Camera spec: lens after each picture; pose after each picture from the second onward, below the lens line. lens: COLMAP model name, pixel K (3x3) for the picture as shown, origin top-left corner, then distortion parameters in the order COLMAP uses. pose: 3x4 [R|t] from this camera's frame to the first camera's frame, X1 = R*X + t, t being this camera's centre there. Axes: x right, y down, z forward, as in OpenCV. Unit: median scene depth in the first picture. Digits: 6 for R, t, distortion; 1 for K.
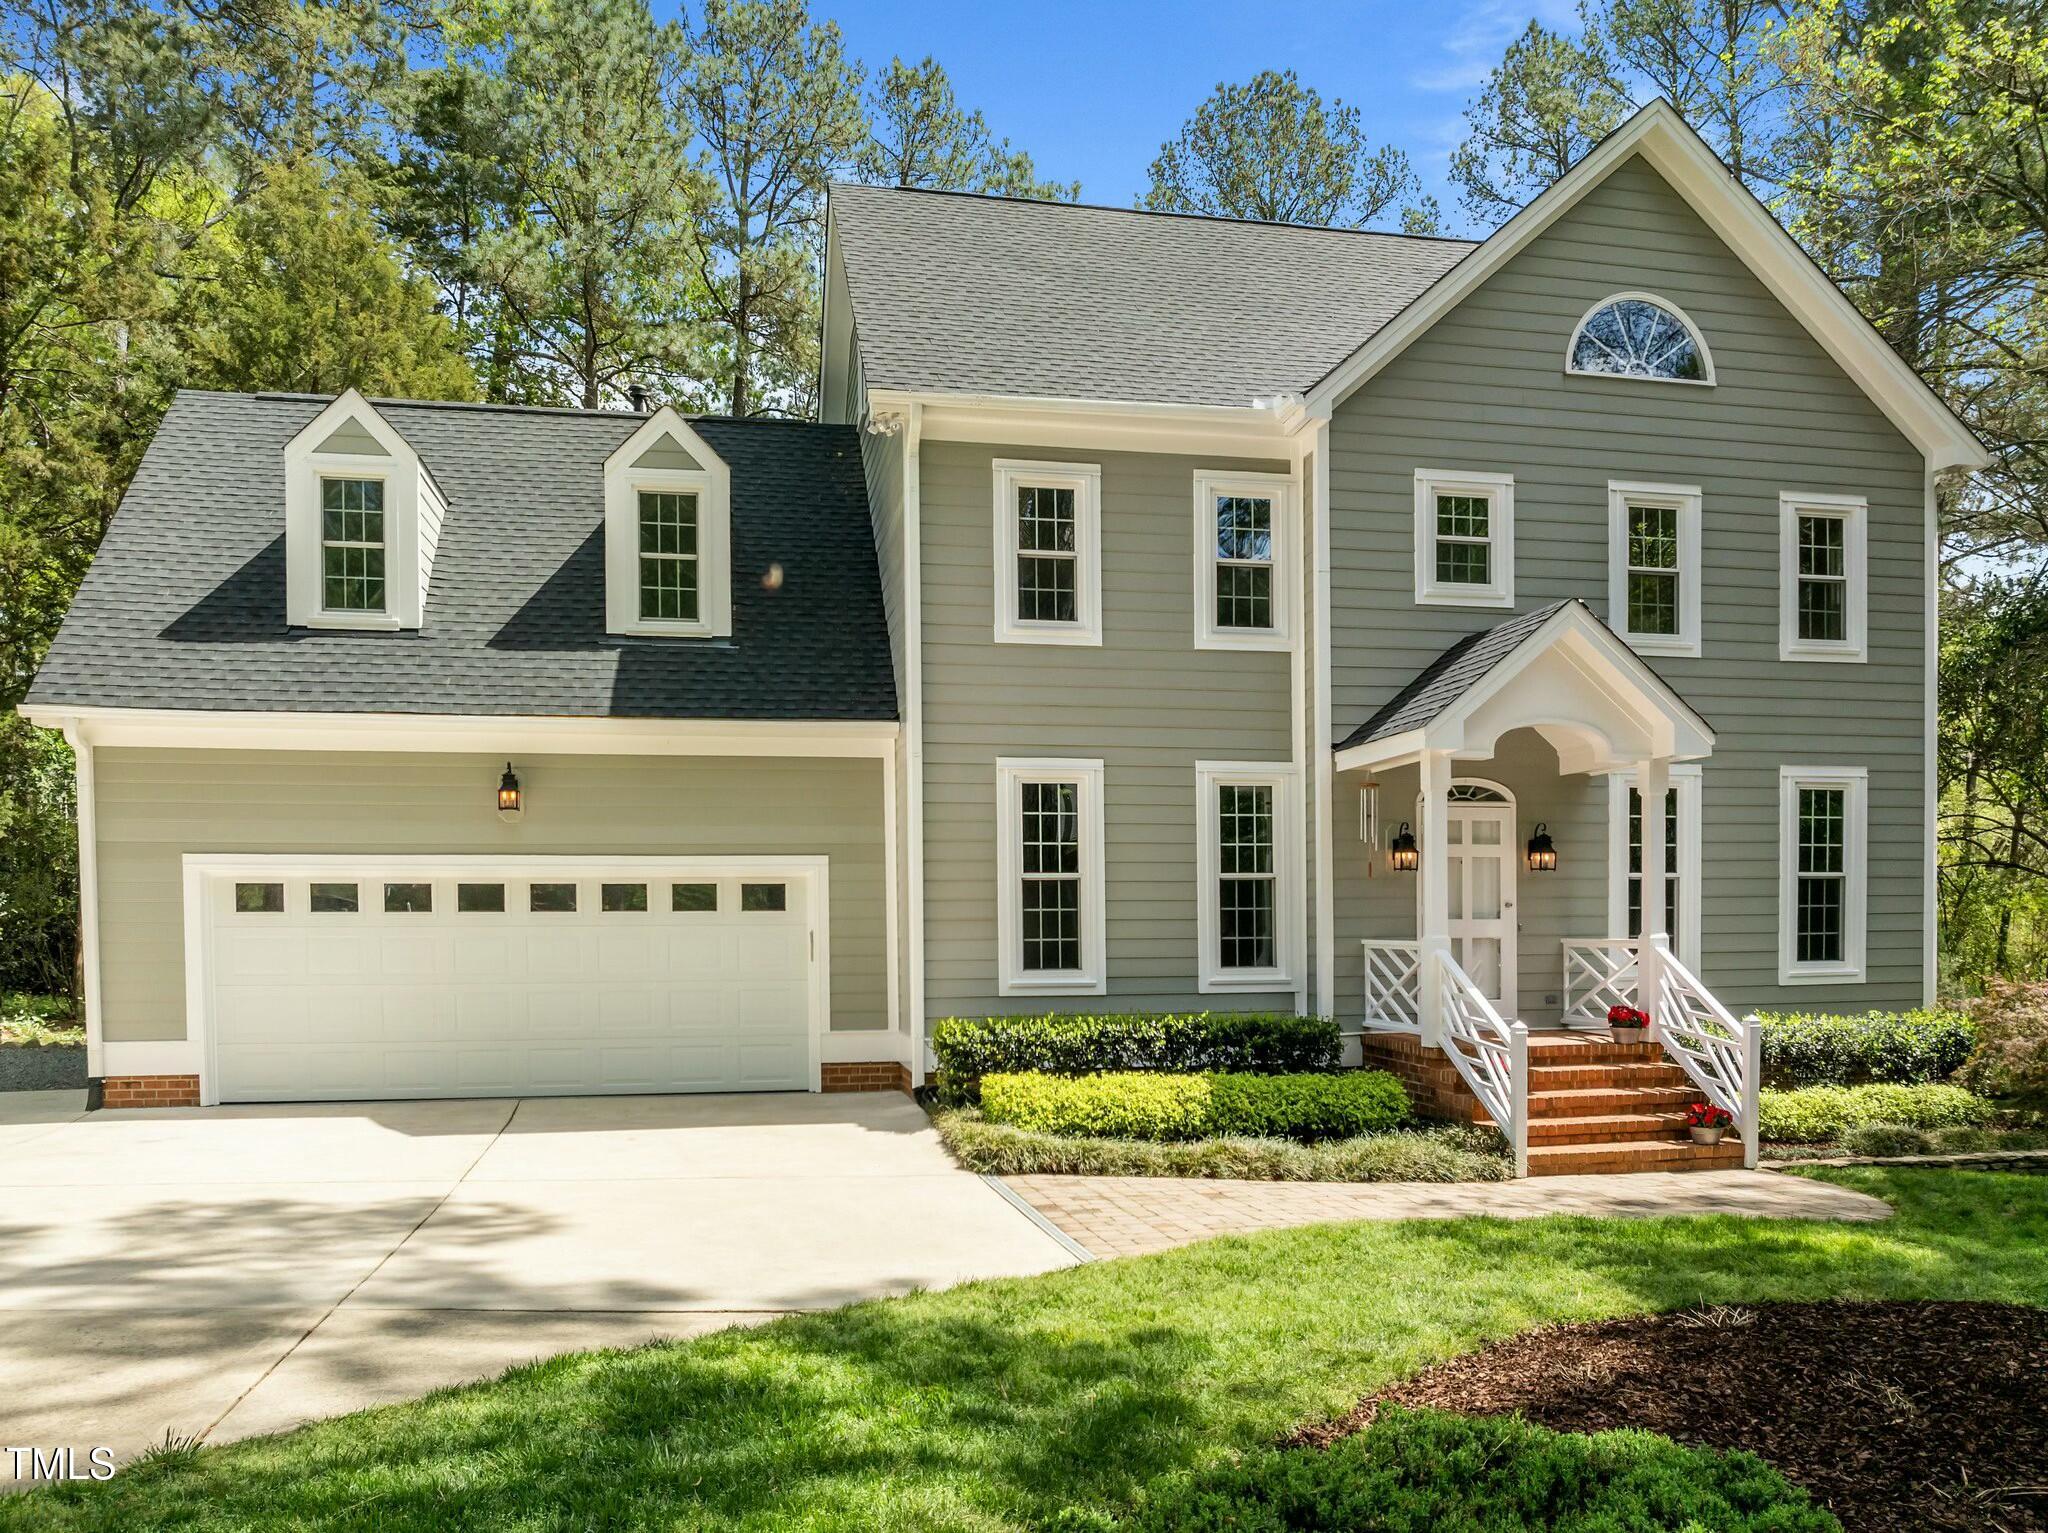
lens RADIAL K [[1548.3, 0, 1025.5], [0, 1548.3, 938.5], [0, 0, 1]] dist [-0.019698, -0.004686]
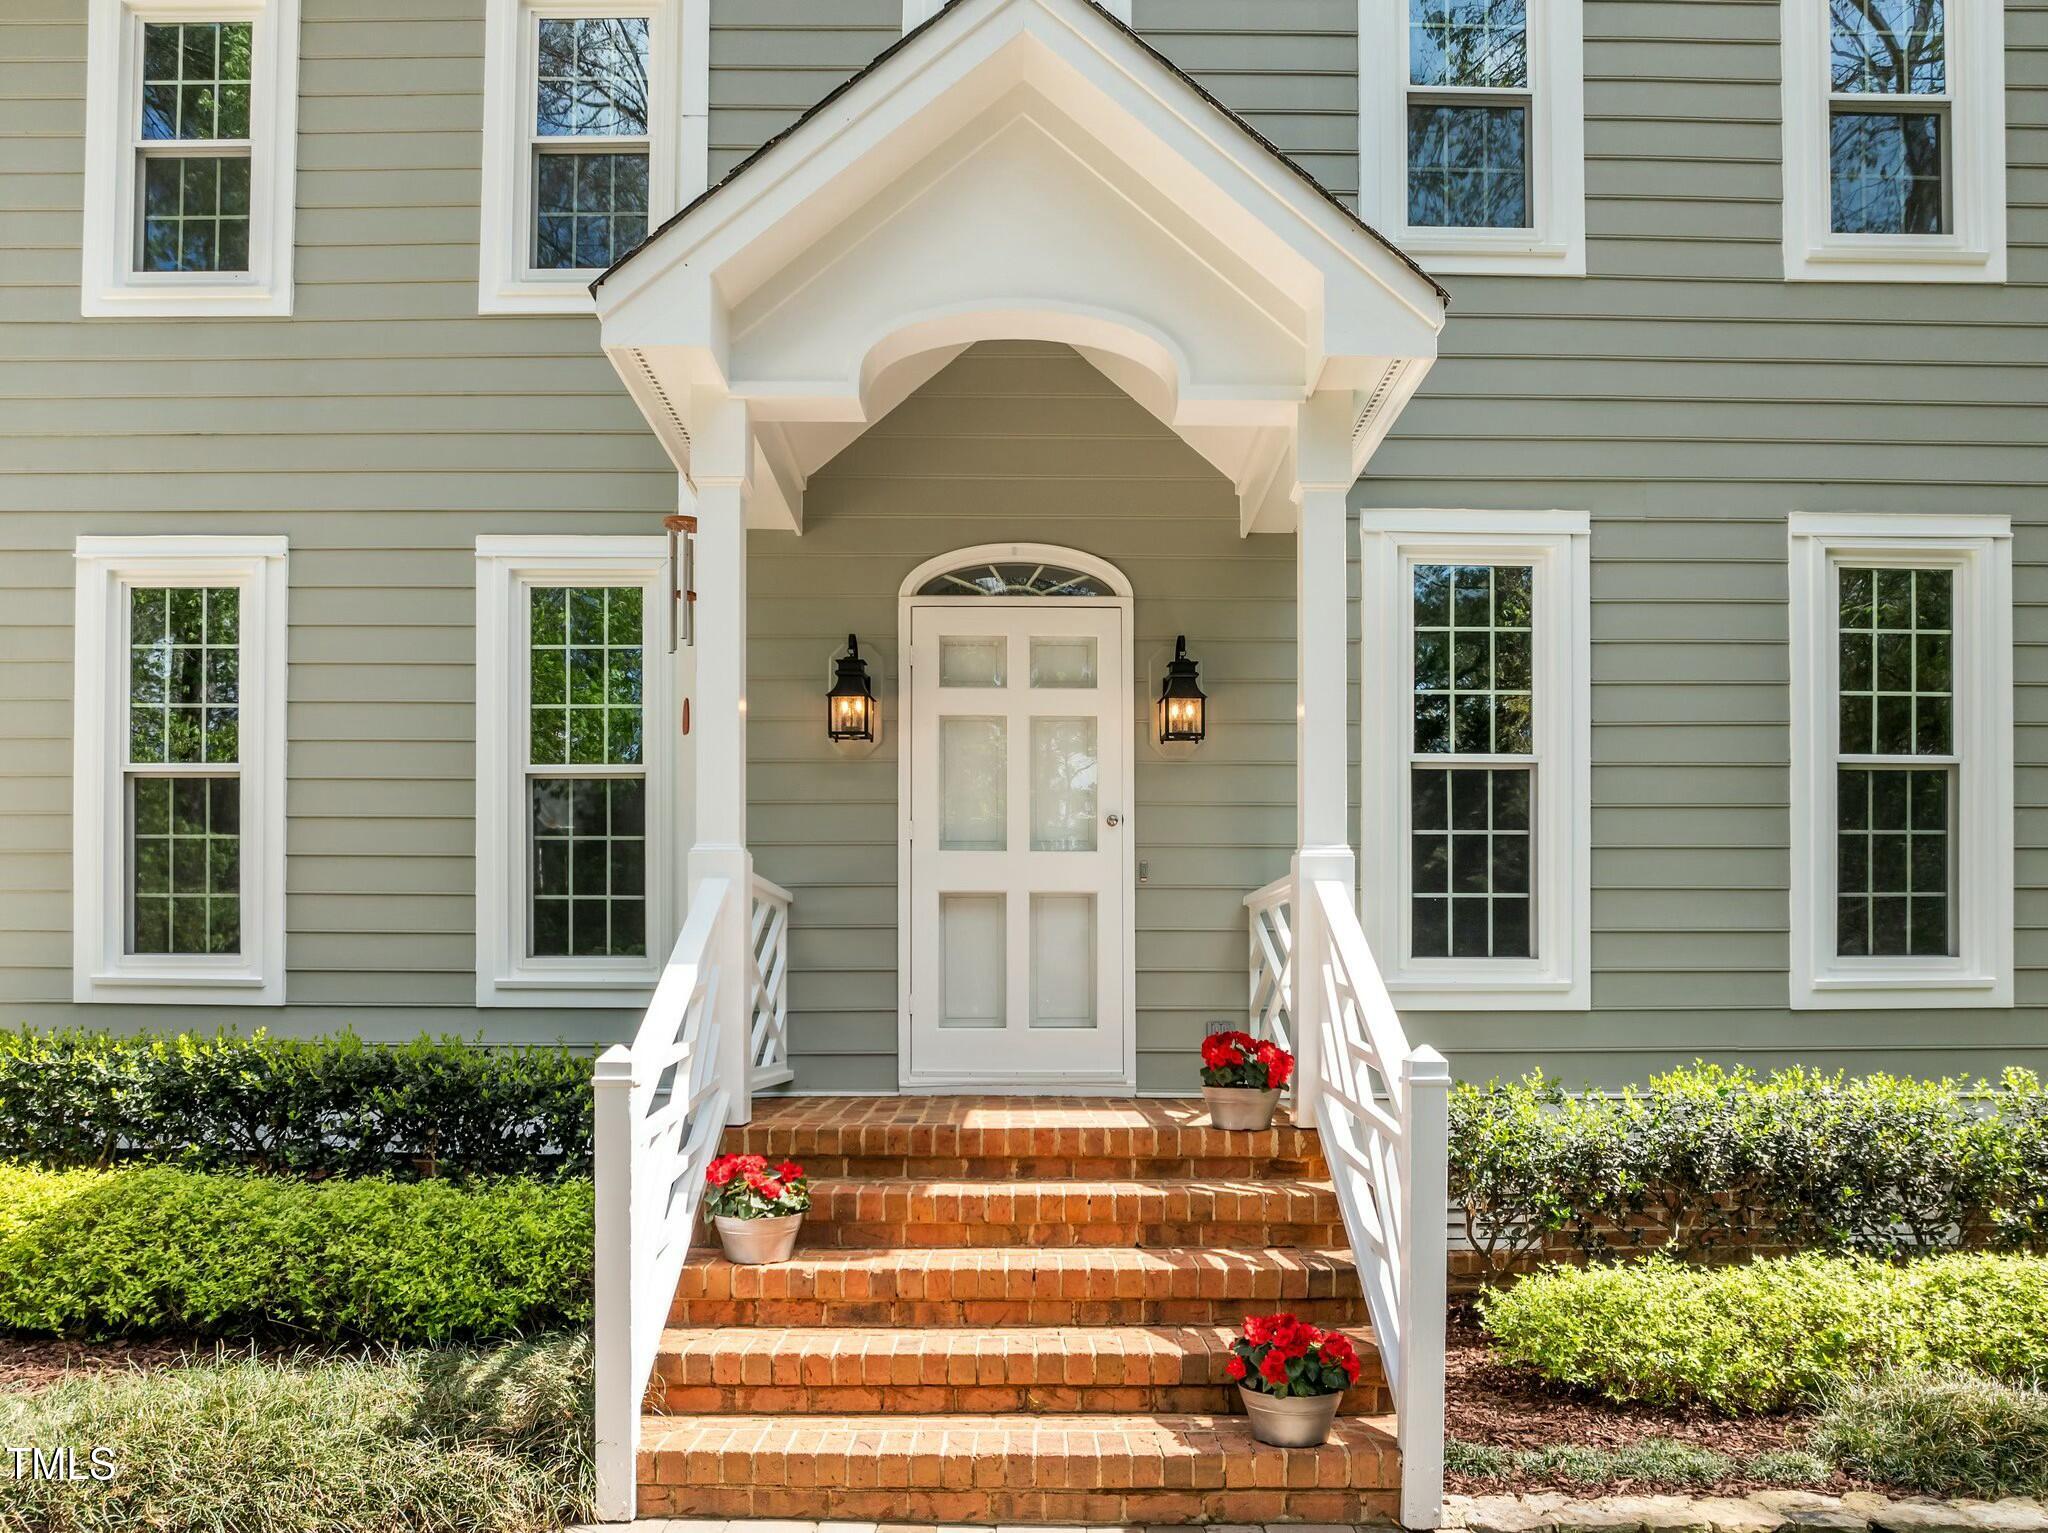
lens RADIAL K [[1548.3, 0, 1025.5], [0, 1548.3, 938.5], [0, 0, 1]] dist [-0.019698, -0.004686]
pose [[0.983555, 0.000165, -0.180608, 0.372452], [-0.010551, 0.998344, -0.056547, 0.039683], [0.180299, 0.057523, 0.981928, 0.558013]]
